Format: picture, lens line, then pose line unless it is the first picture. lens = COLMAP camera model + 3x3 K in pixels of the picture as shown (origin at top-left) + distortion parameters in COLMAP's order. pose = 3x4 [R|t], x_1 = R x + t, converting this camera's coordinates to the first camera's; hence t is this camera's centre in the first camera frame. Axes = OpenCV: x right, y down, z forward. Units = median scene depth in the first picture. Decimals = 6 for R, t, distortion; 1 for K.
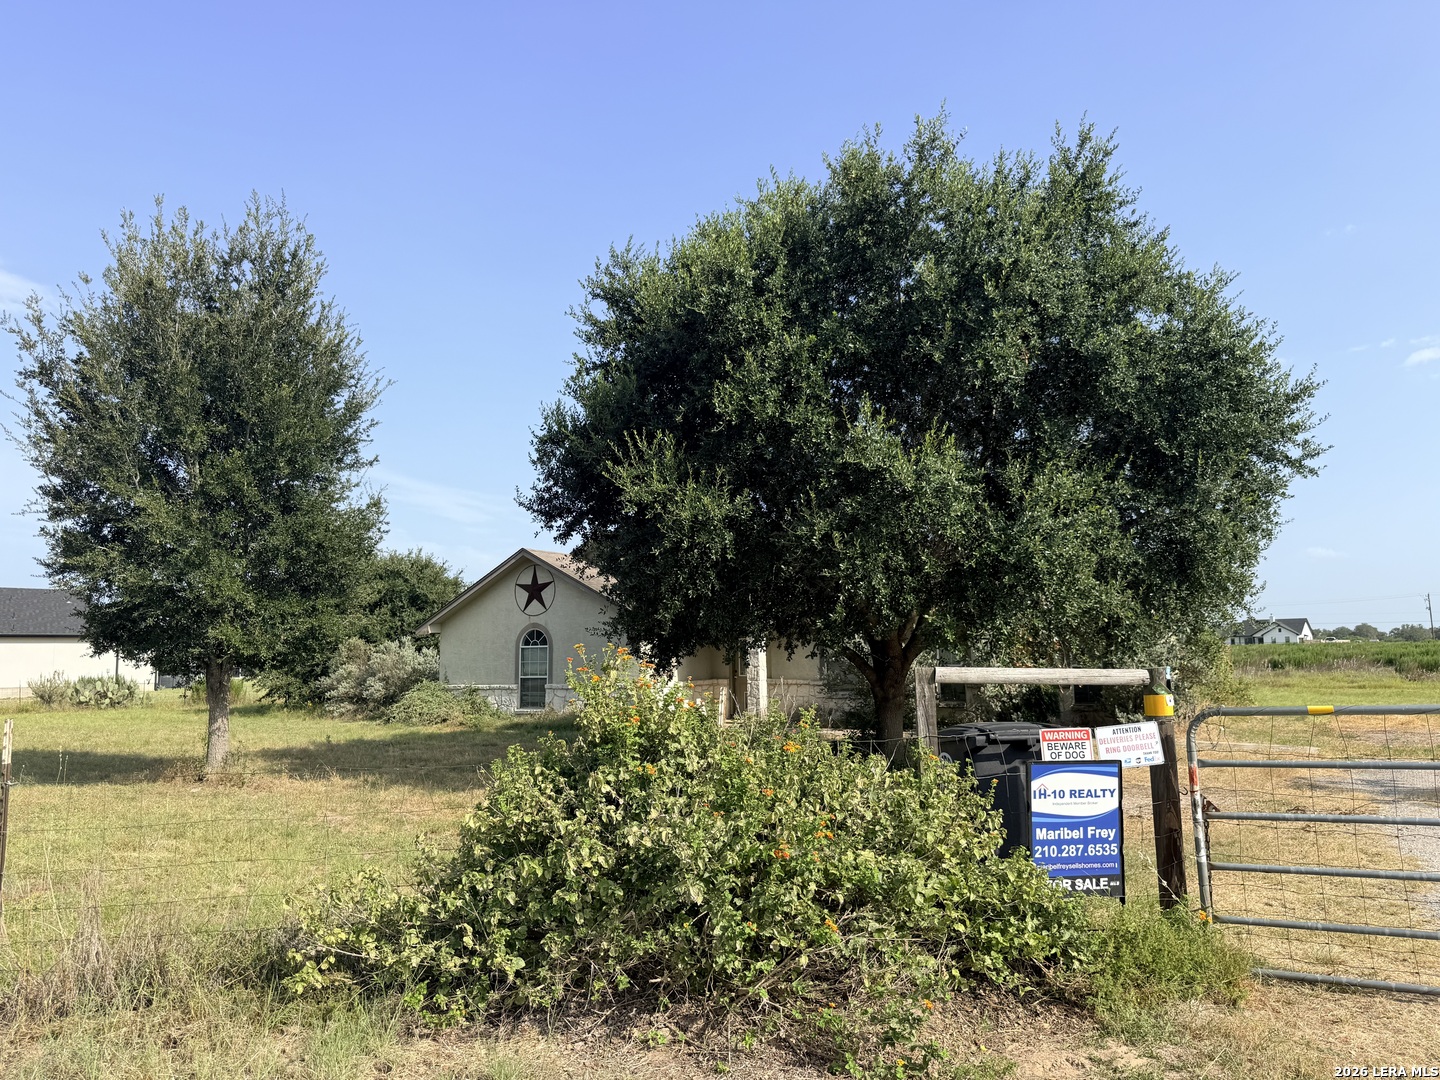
lens RADIAL K [[1004.5, 0, 722.9], [0, 1004.5, 533.6], [0, 0, 1]] dist [0.032017, -0.017360]
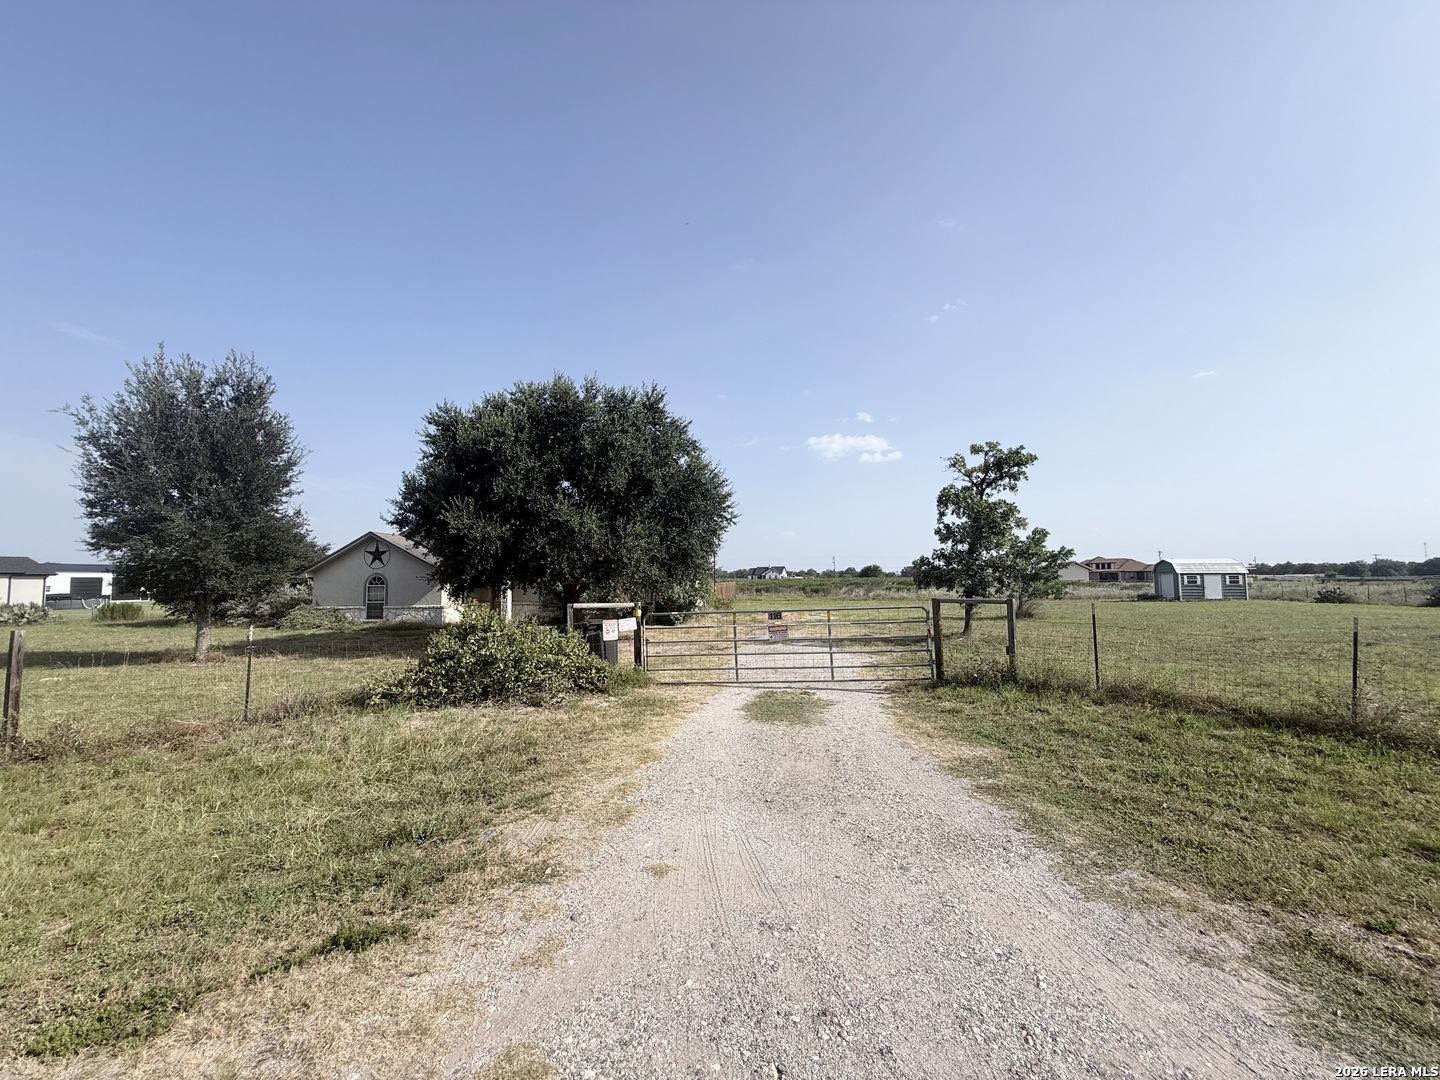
lens RADIAL K [[577.5, 0, 711.6], [0, 577.5, 544.1], [0, 0, 1]] dist [-0.000191, 0.000794]
pose [[0.926479, 0.025699, 0.375467, -0.037101], [-0.044829, 0.998099, 0.042302, -0.067566], [-0.373666, -0.056023, 0.925870, -0.382574]]
